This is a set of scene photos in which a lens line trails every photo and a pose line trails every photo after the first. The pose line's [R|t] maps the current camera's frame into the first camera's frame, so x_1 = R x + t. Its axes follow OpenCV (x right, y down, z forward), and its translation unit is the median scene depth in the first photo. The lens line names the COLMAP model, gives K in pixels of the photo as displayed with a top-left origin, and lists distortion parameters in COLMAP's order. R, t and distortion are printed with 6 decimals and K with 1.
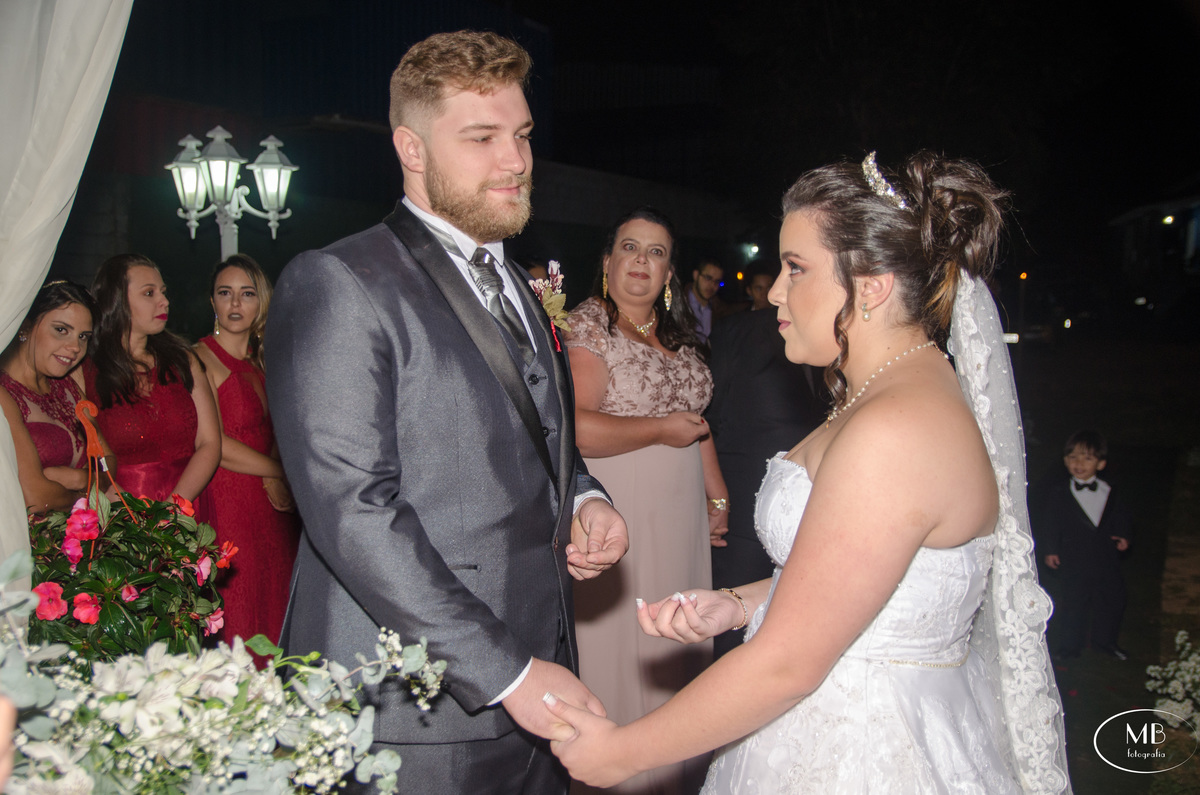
lens RADIAL K [[1173.4, 0, 600.0], [0, 1173.4, 397.5], [0, 0, 1]] dist [-0.014065, 0.008546]
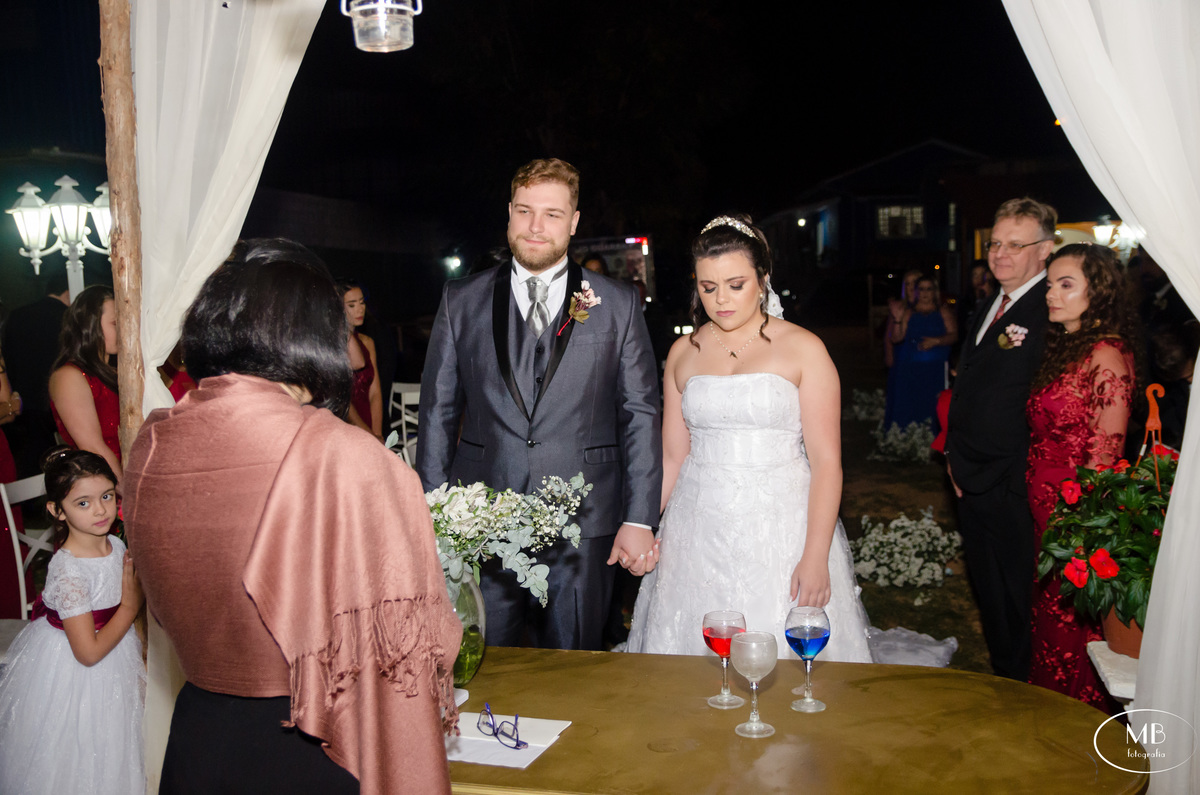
lens RADIAL K [[1143.8, 0, 600.0], [0, 1143.8, 397.5], [0, 0, 1]] dist [-0.050895, 0.113223]
pose [[0.960130, -0.071292, 0.270309, -0.133788], [0.073004, 0.997325, 0.003731, 0.017148], [-0.269852, 0.016151, 0.962766, -0.194461]]
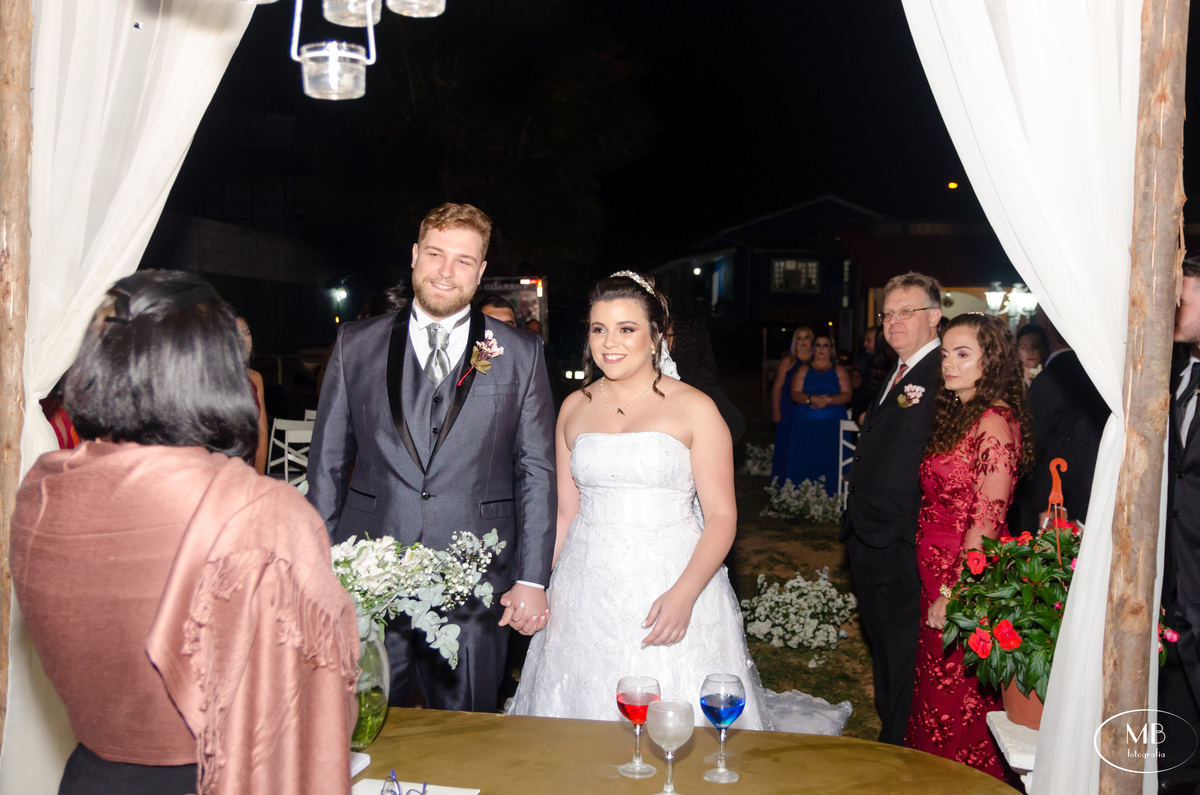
lens RADIAL K [[1173.4, 0, 600.0], [0, 1173.4, 397.5], [0, 0, 1]] dist [-0.014065, 0.008546]
pose [[0.930451, -0.021250, 0.365798, -0.146536], [0.033875, 0.999030, -0.028131, 0.011624], [-0.364846, 0.038566, 0.930269, -0.194008]]
